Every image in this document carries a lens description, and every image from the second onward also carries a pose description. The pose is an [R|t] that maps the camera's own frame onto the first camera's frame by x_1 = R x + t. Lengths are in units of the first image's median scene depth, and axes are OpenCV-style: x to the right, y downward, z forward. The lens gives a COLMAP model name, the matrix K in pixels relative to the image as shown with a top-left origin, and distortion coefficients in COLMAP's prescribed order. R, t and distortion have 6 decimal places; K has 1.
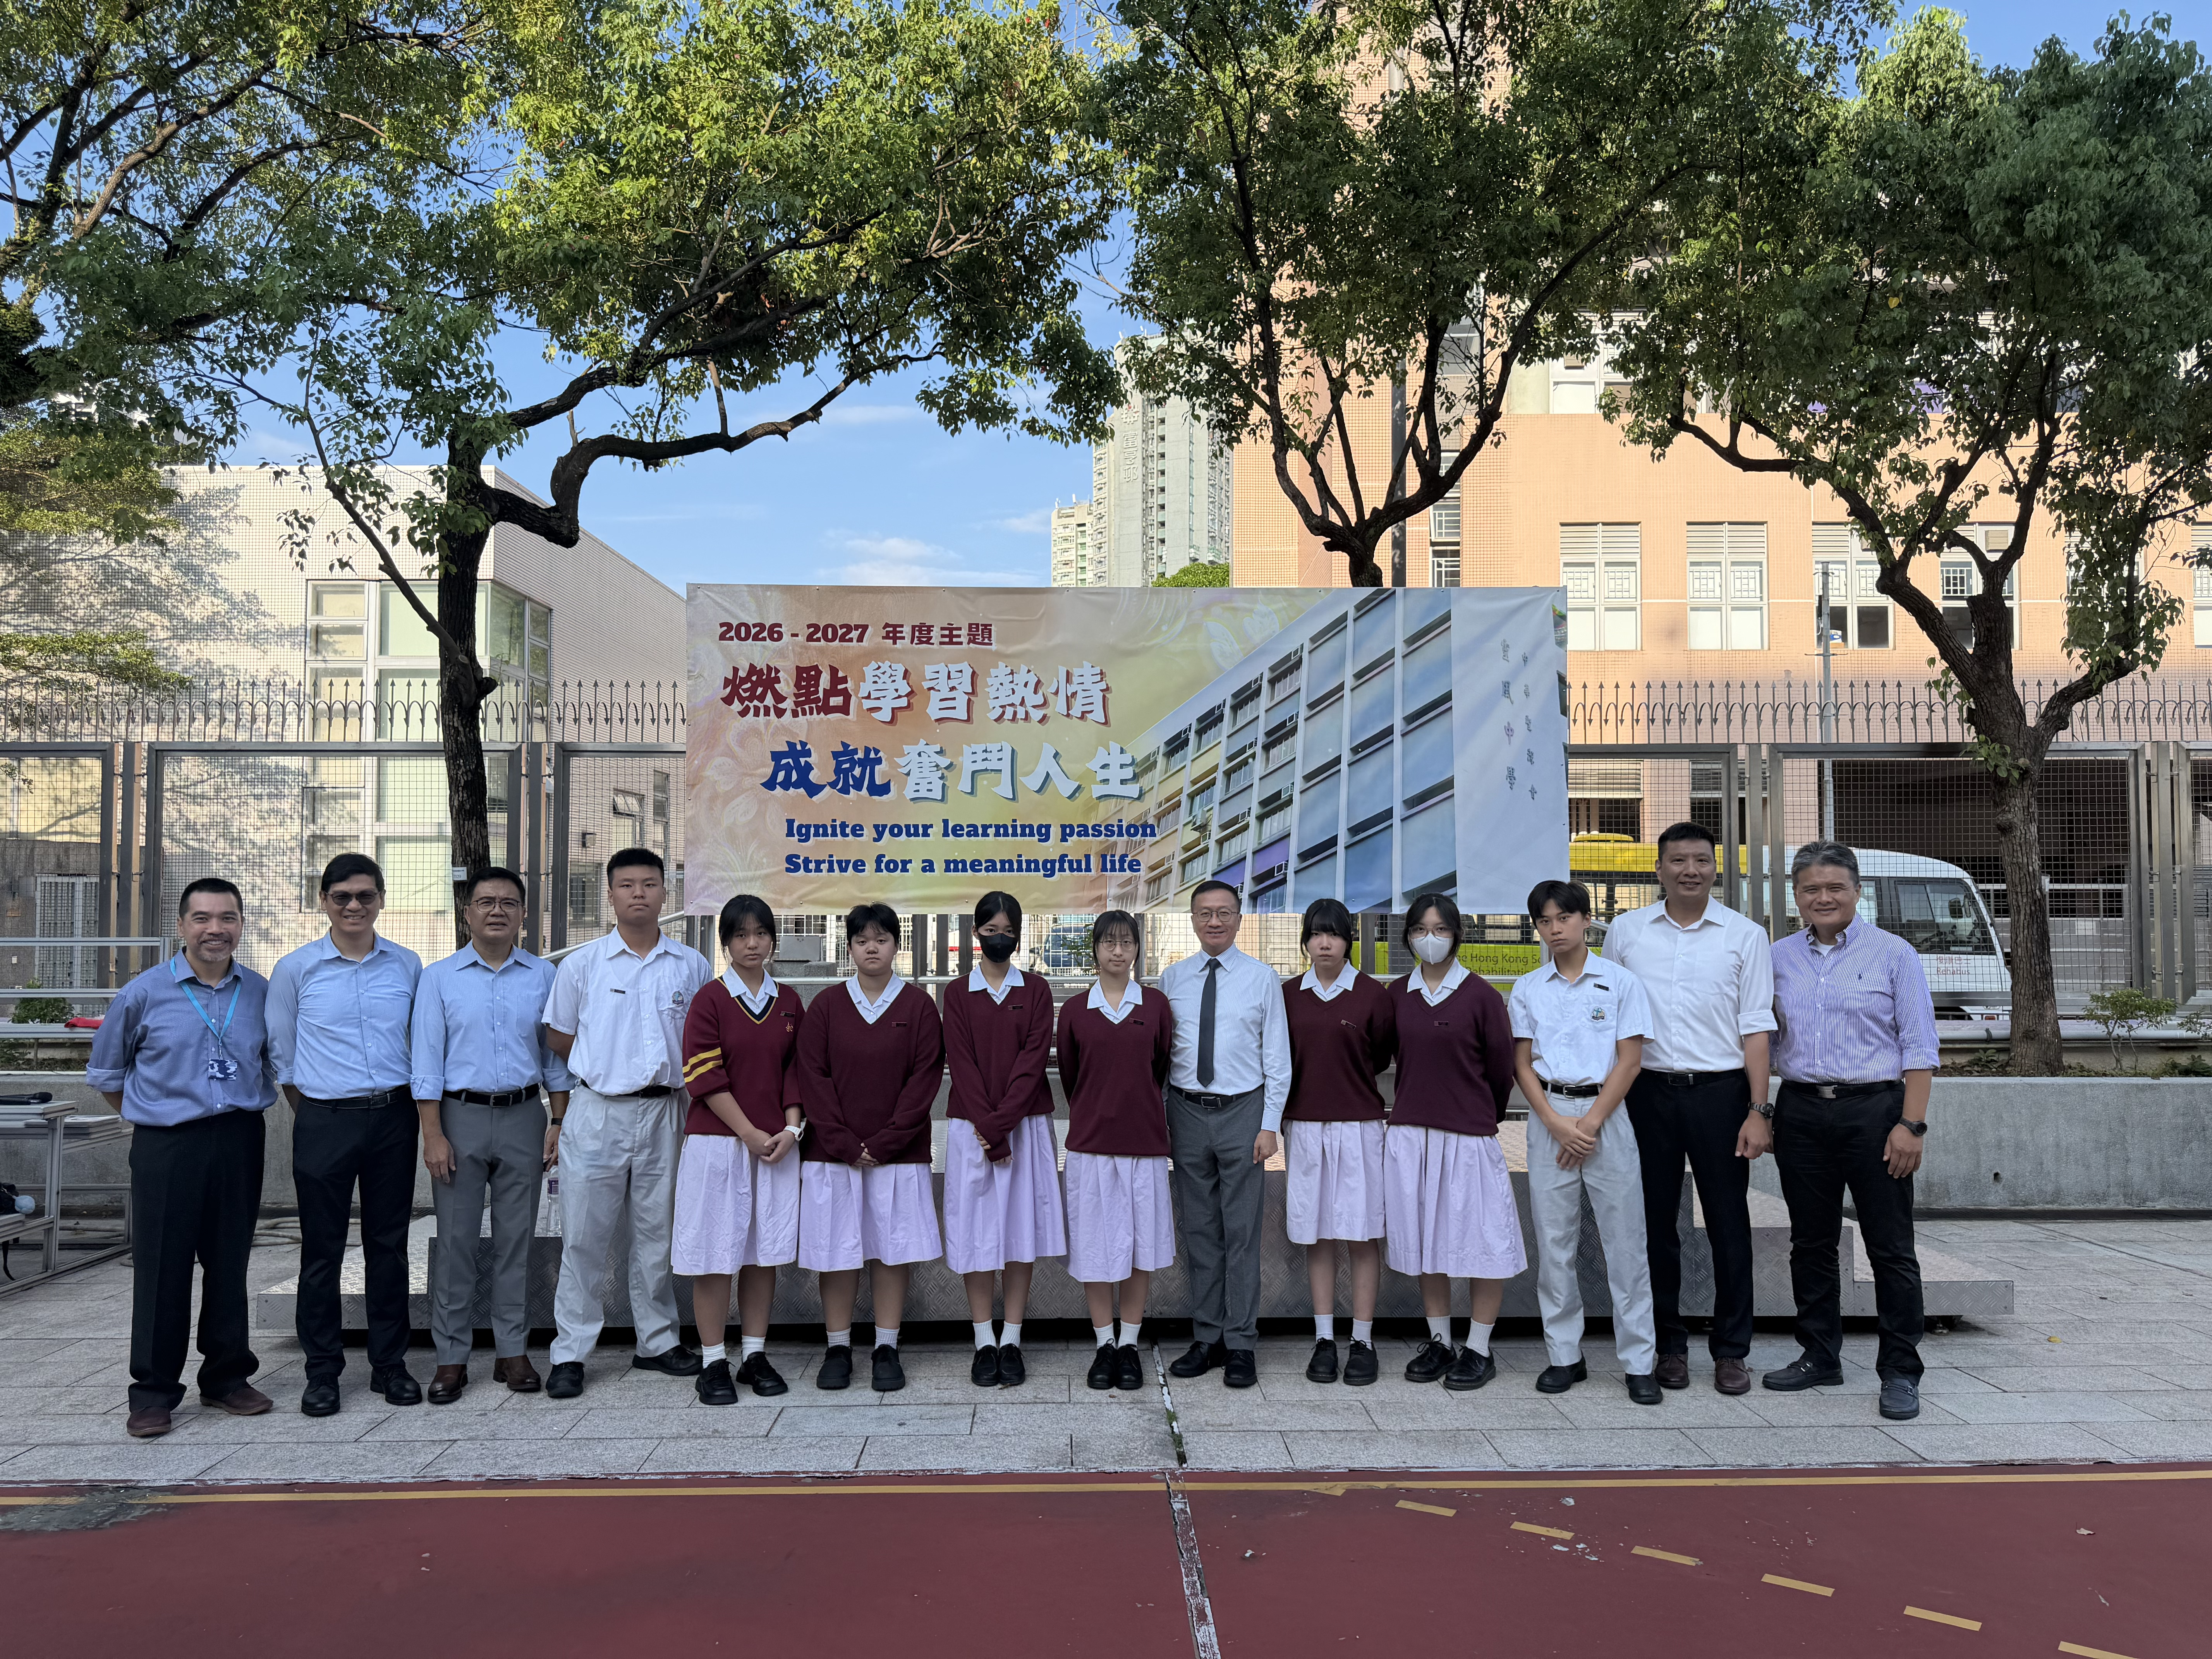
lens RADIAL K [[1553.7, 0, 1111.7], [0, 1553.7, 858.9], [0, 0, 1]] dist [0.067775, -0.034261]
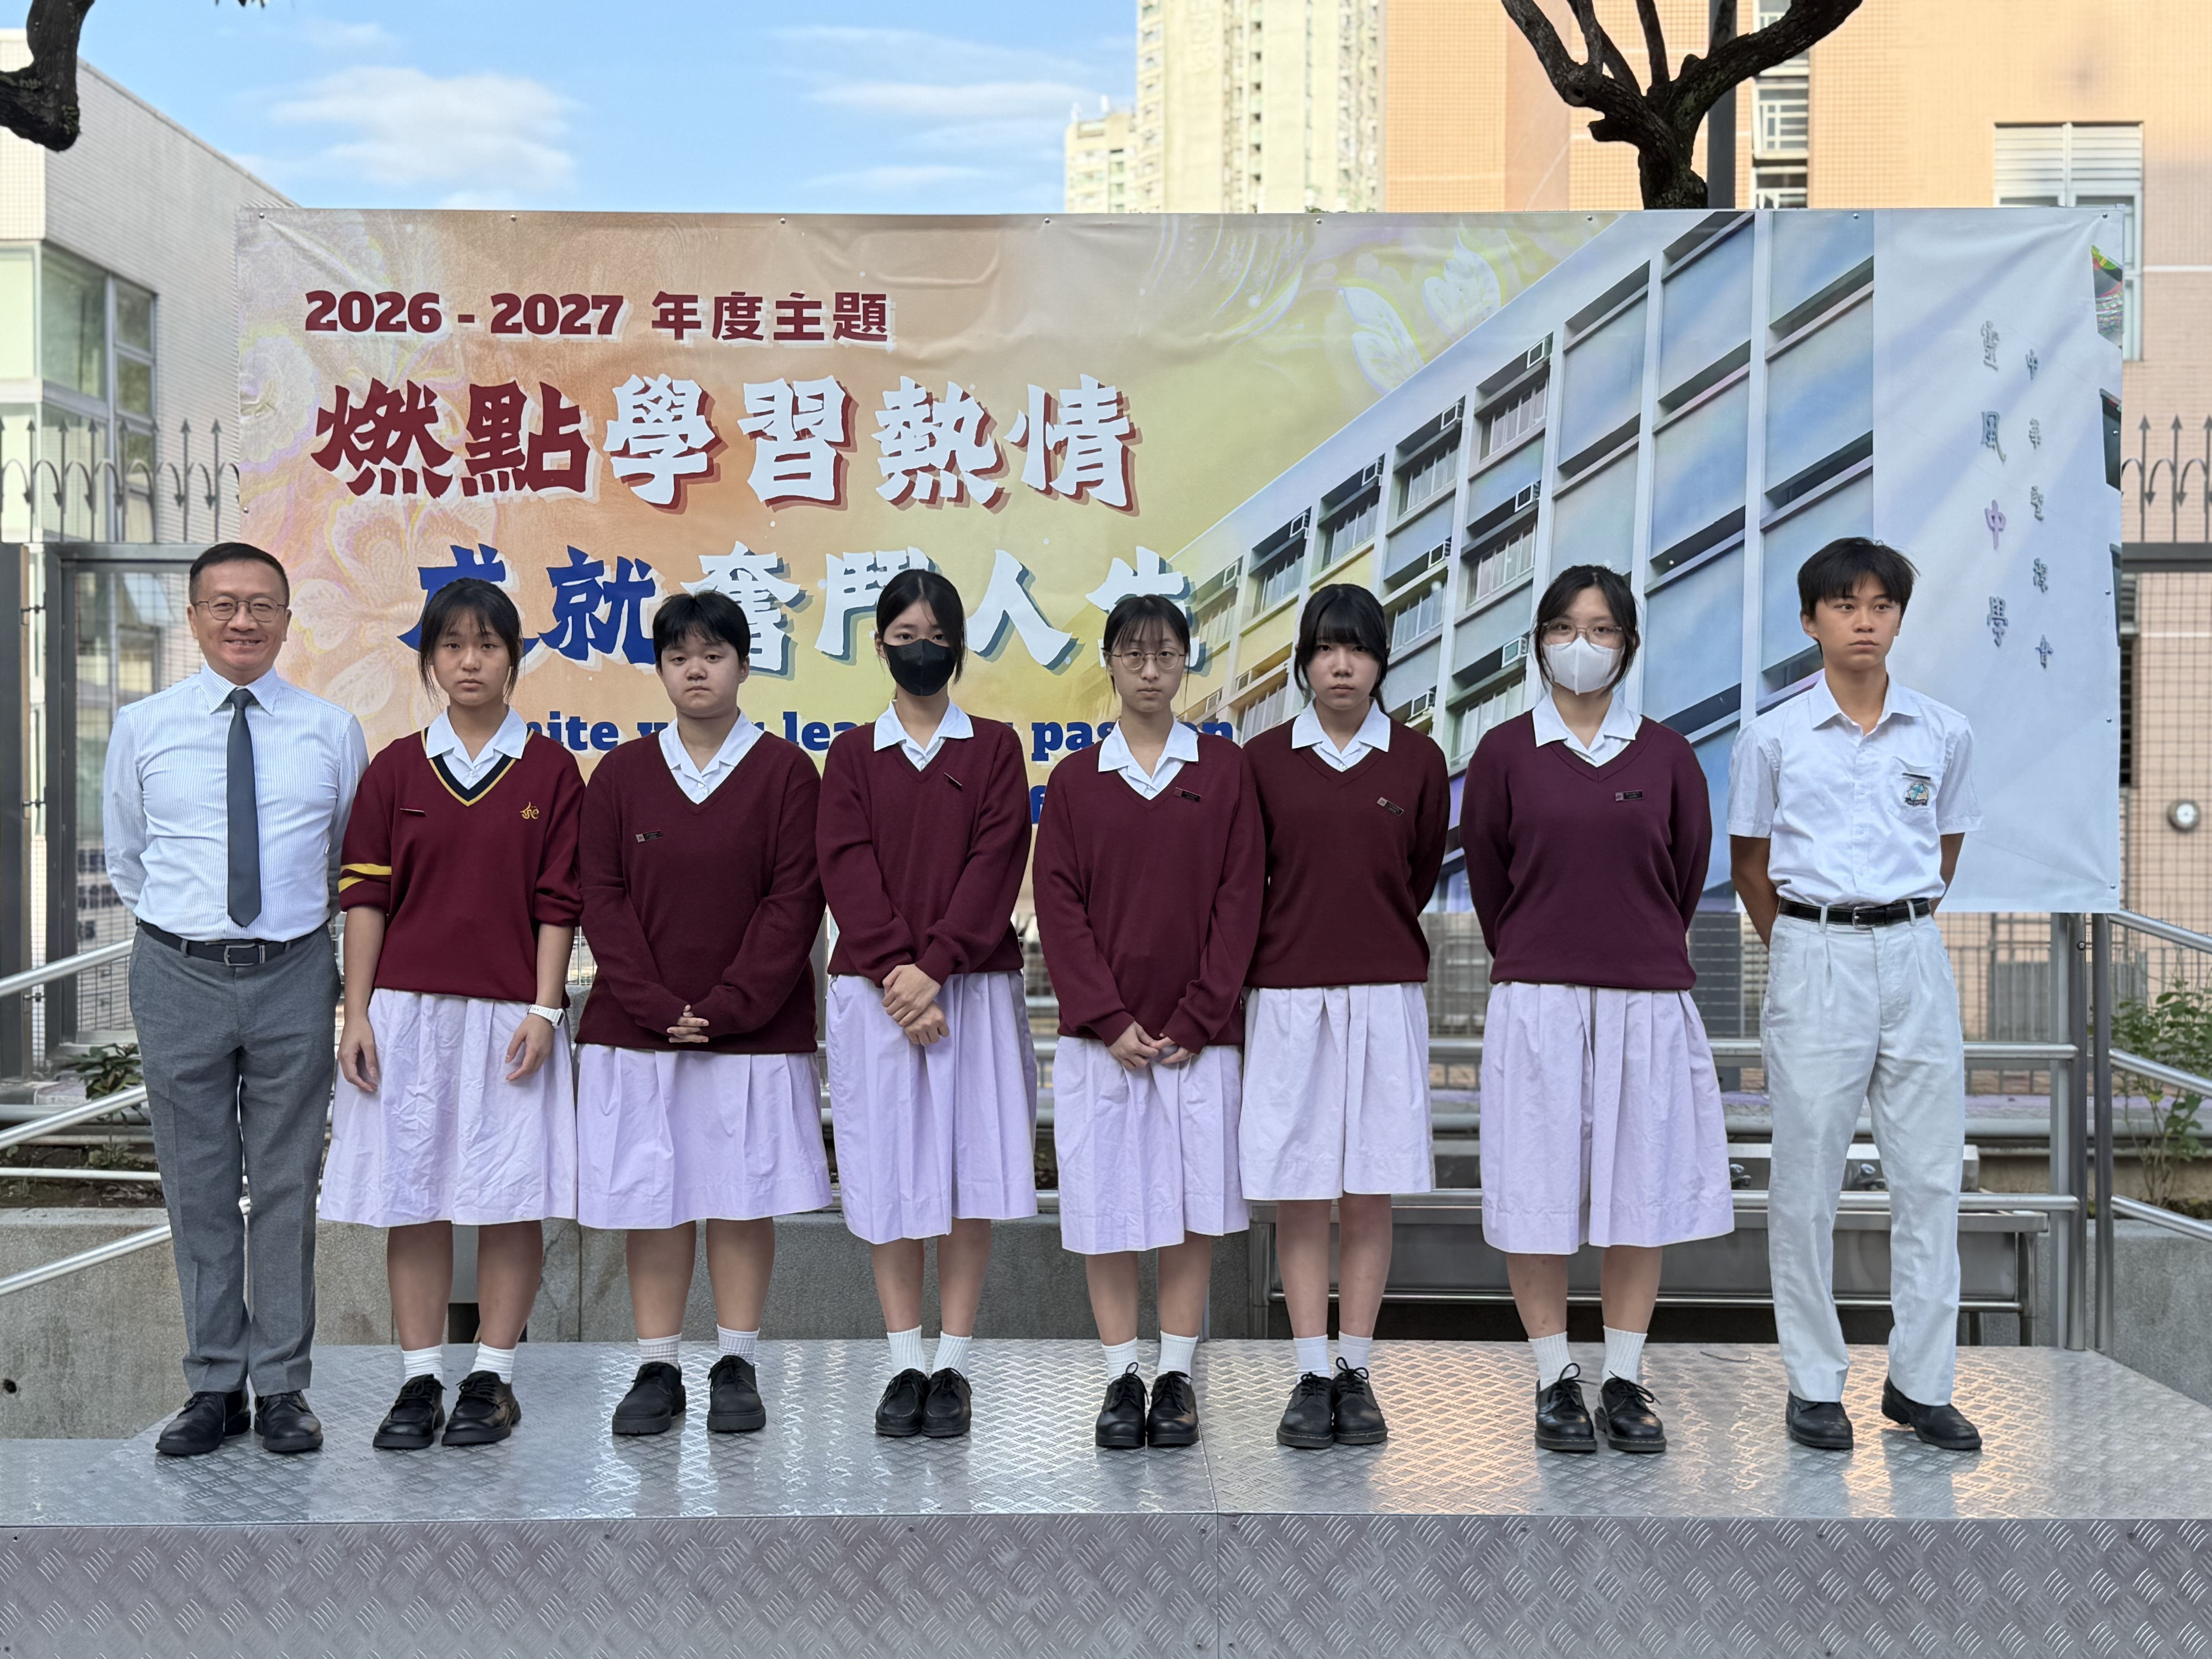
lens RADIAL K [[2637.2, 0, 1100.6], [0, 2637.2, 855.9], [0, 0, 1]] dist [0.106296, 0.000000]
pose [[0.999662, 0.001283, -0.025948, 0.008685], [-0.000055, 0.998882, 0.047278, -0.019783], [0.025980, -0.047261, 0.998545, 0.195566]]
